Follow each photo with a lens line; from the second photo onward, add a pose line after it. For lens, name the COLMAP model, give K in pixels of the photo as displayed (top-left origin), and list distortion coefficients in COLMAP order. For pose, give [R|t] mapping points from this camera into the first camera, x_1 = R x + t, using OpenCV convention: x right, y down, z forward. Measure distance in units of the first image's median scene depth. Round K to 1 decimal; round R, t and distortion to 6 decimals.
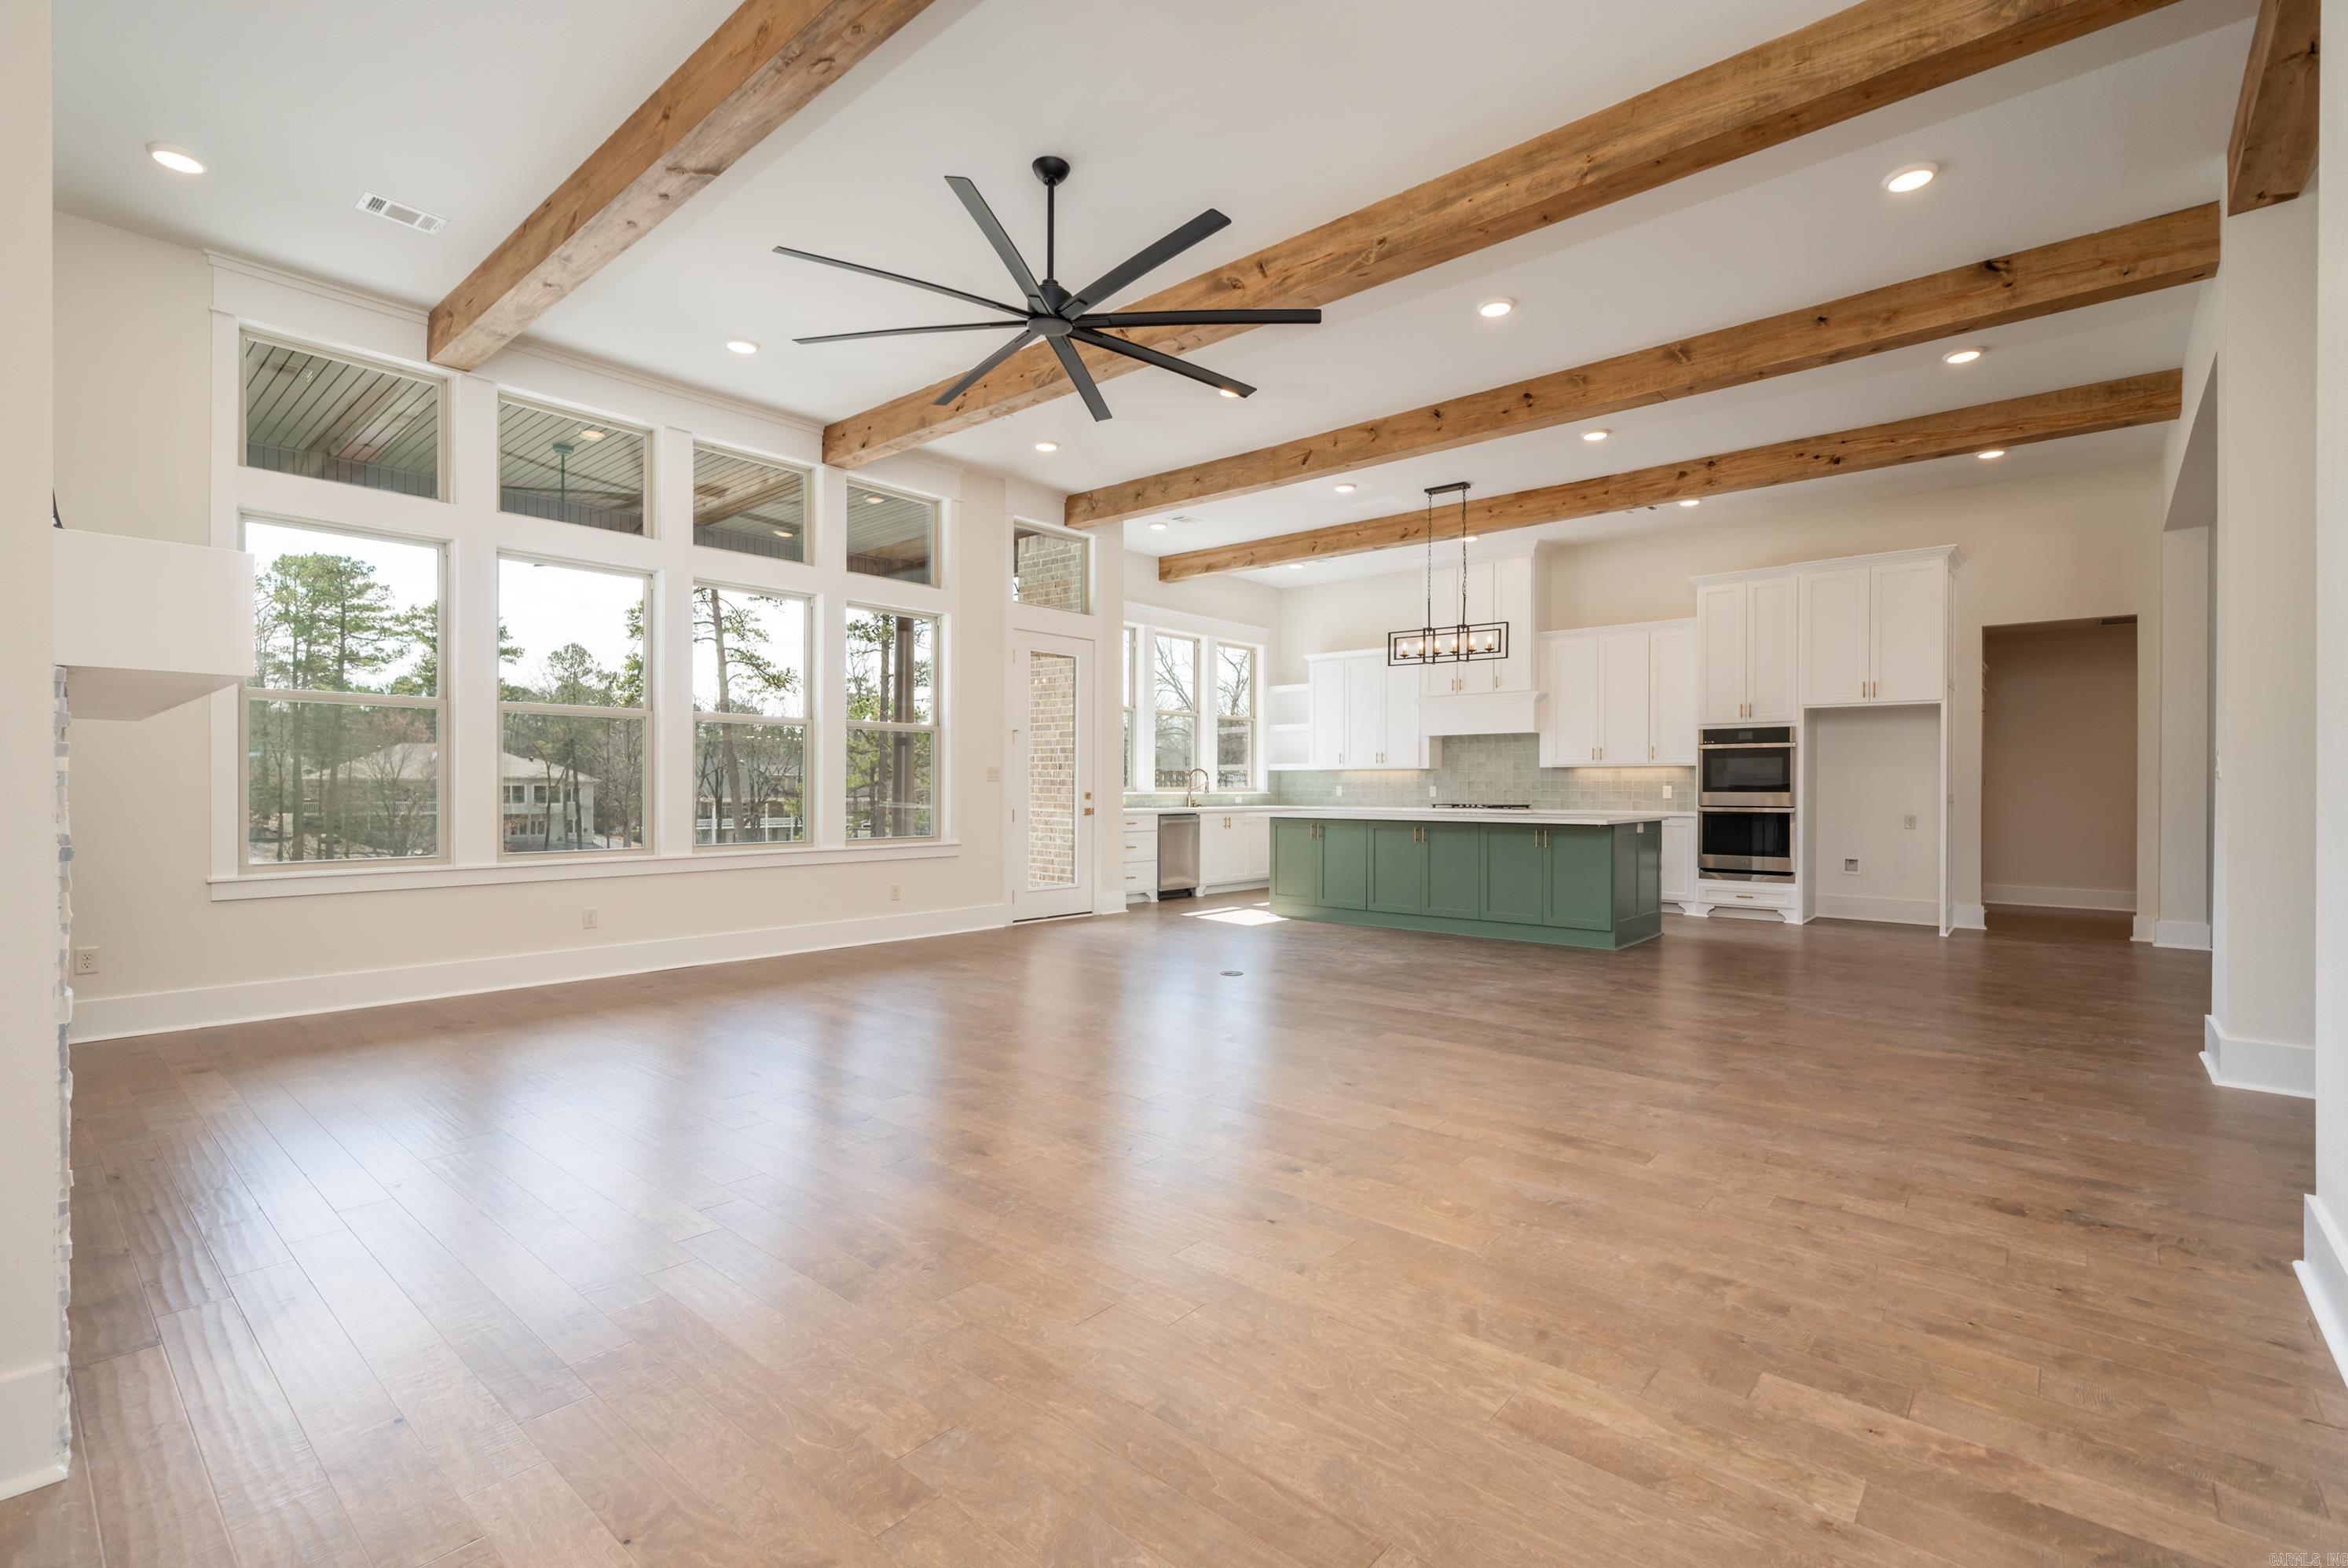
lens RADIAL K [[1037.5, 0, 1173.0], [0, 1037.5, 785.3], [0, 0, 1]] dist [-0.003190, -0.001369]
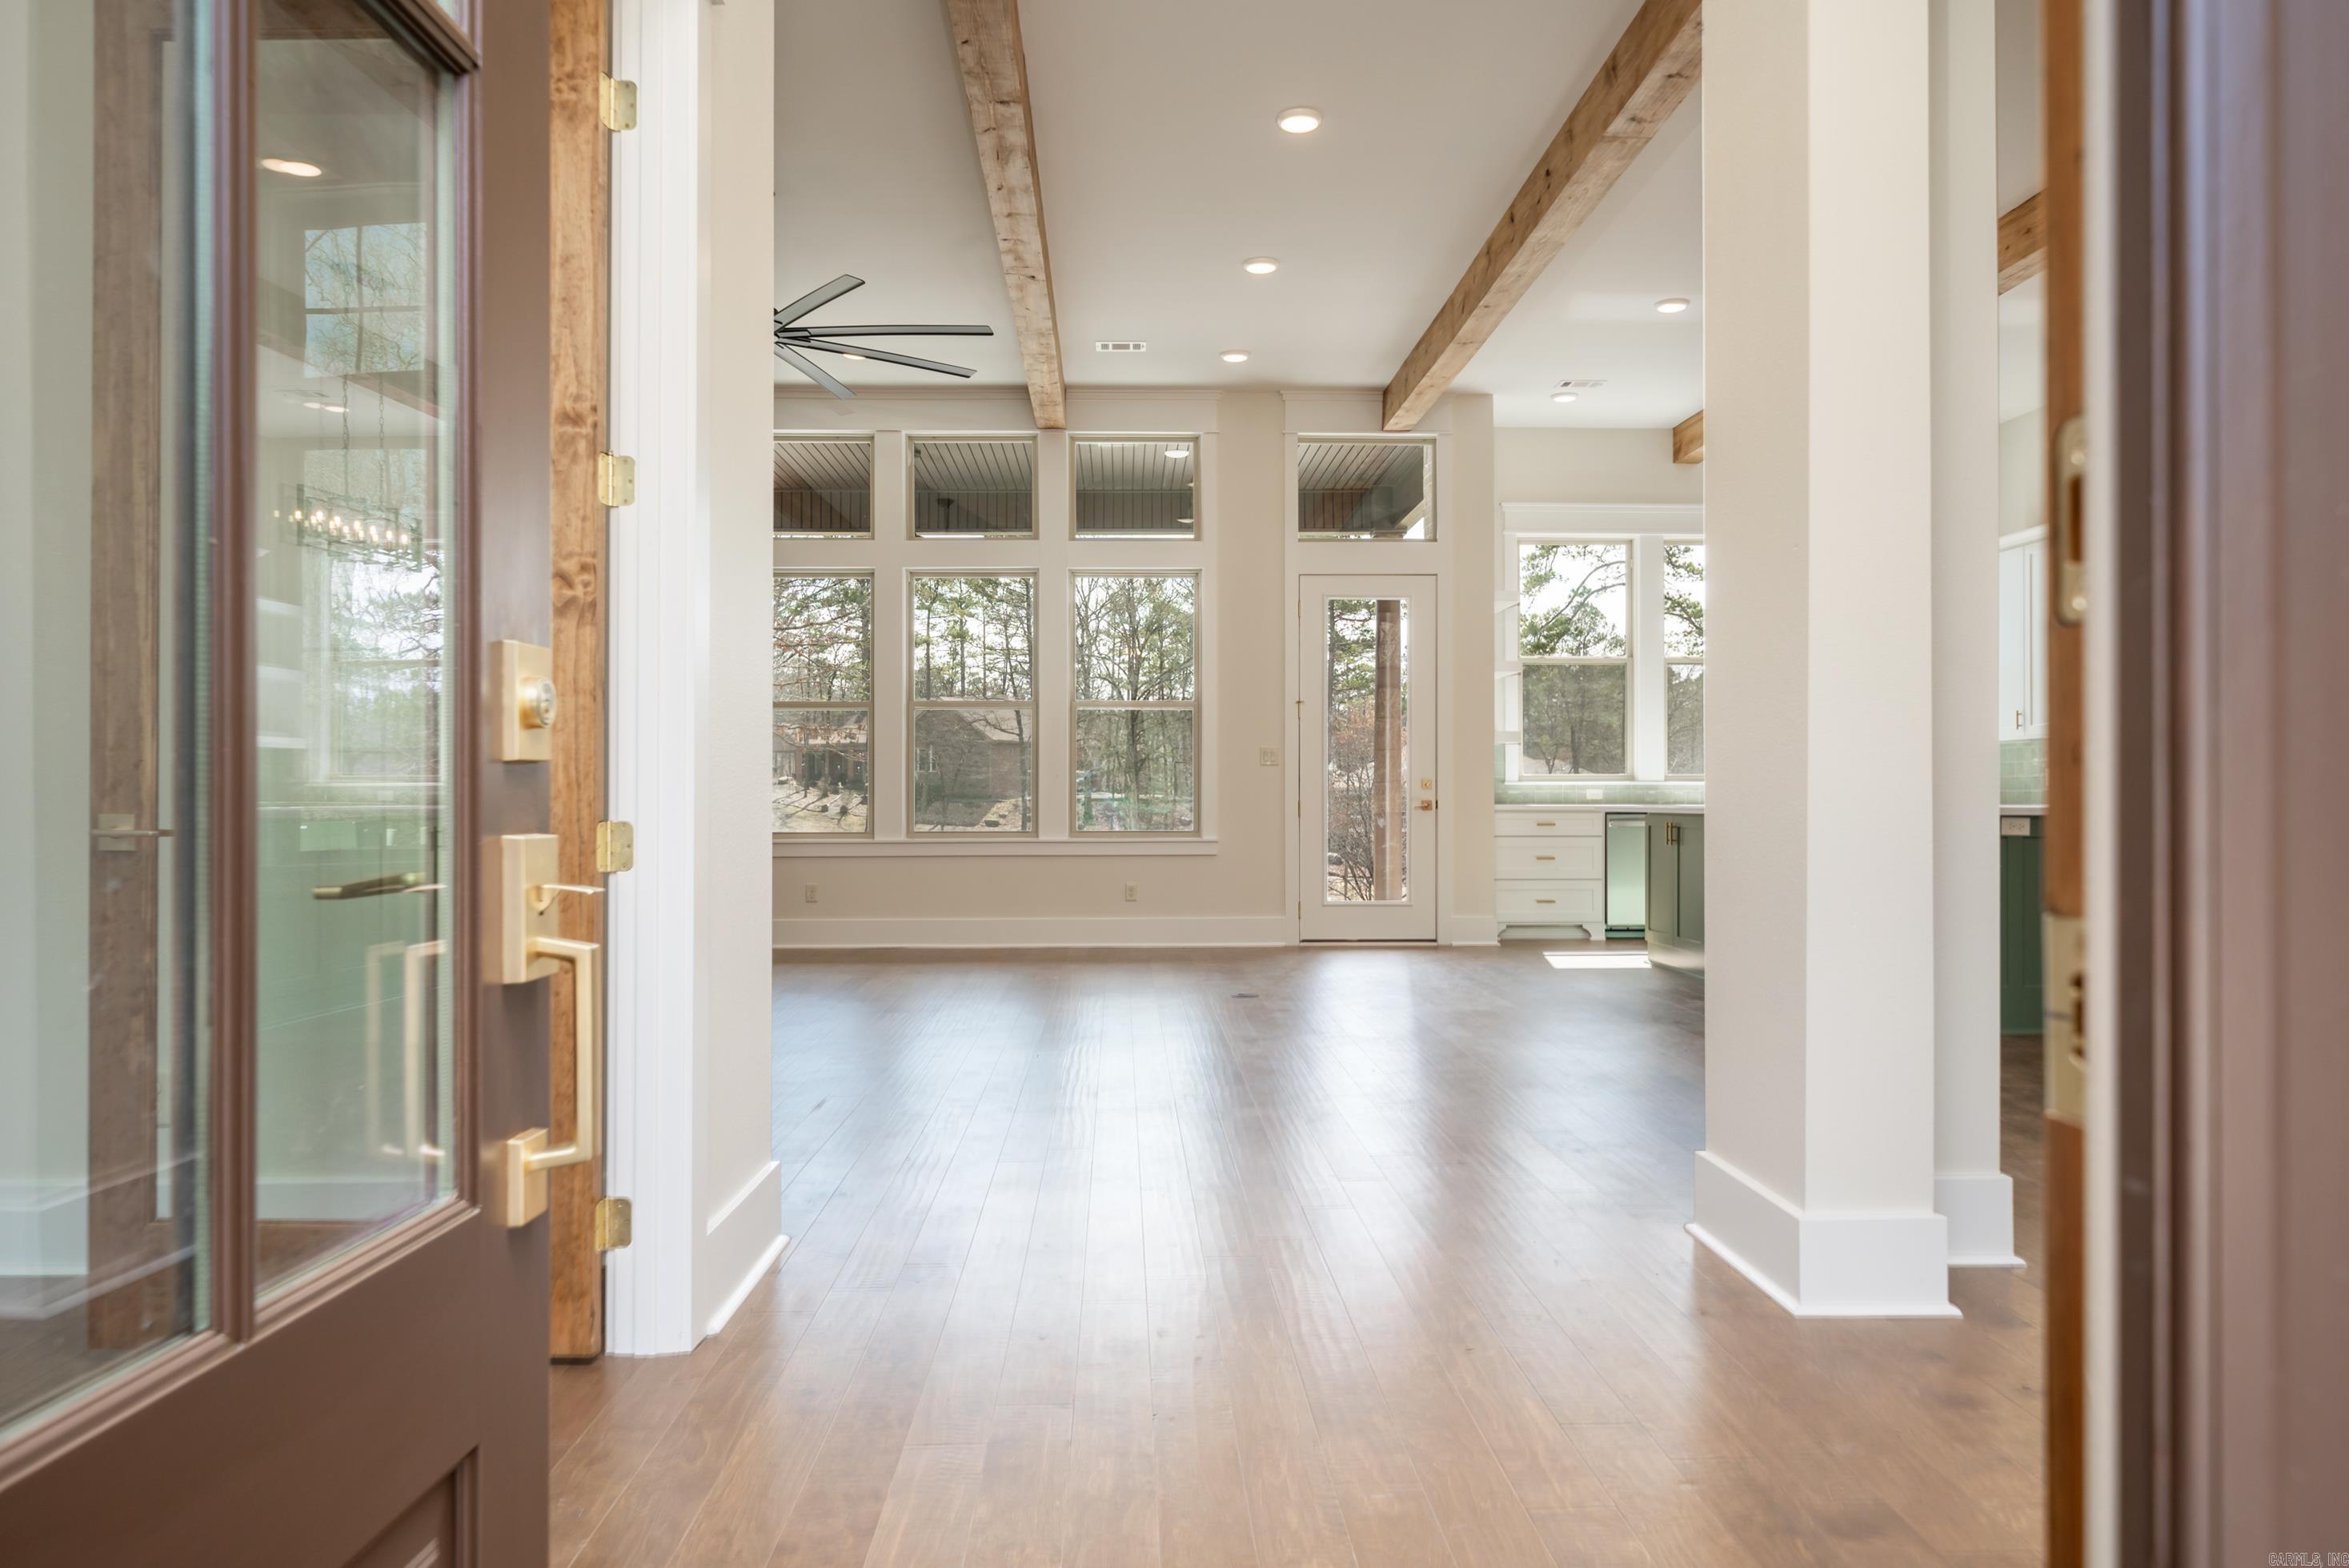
lens RADIAL K [[1613.4, 0, 1177.5], [0, 1613.4, 786.6], [0, 0, 1]] dist [0.000829, 0.000183]
pose [[0.683893, -0.007917, -0.729540, 2.136803], [0.003802, 0.999966, -0.007288, 0.065518], [0.729573, 0.002210, 0.683900, 0.248299]]
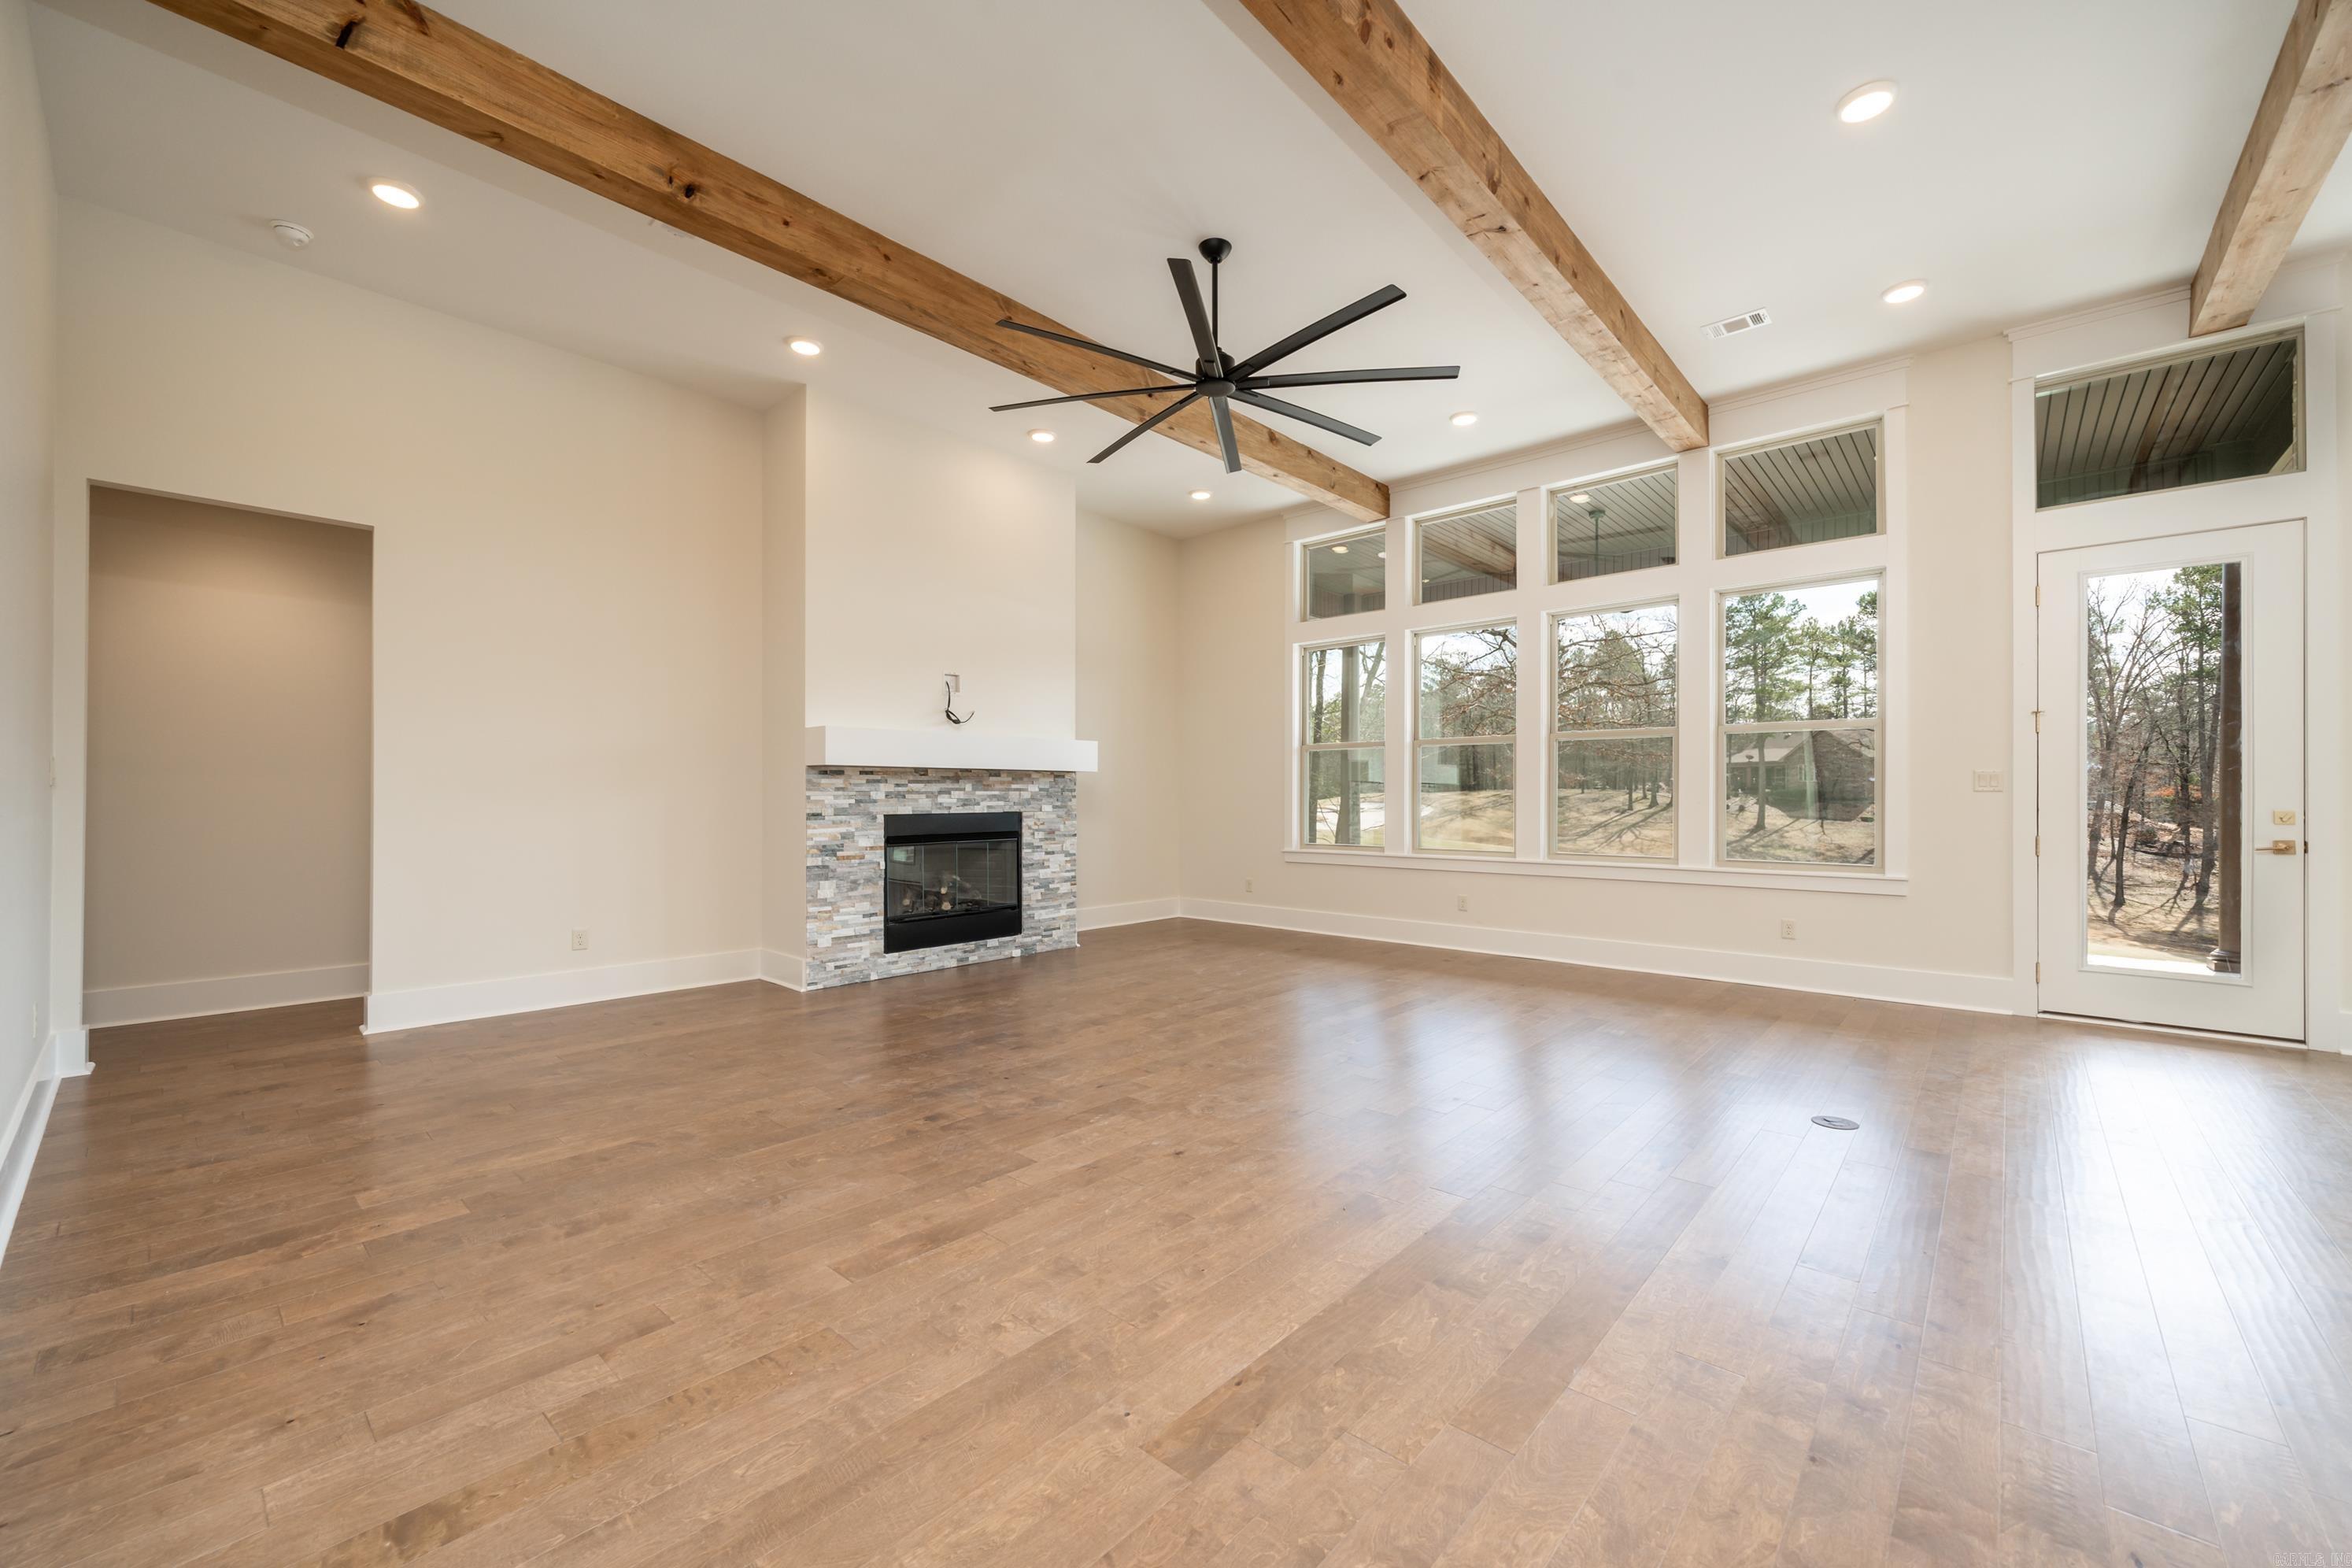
lens RADIAL K [[934.0, 0, 1155.4], [0, 934.0, 797.9], [0, 0, 1]] dist [-0.003872, -0.000350]
pose [[-0.024639, -0.002653, -0.999693, 1.344915], [0.001100, 0.999996, -0.002681, 0.002567], [0.999696, -0.001166, -0.024636, 1.452827]]
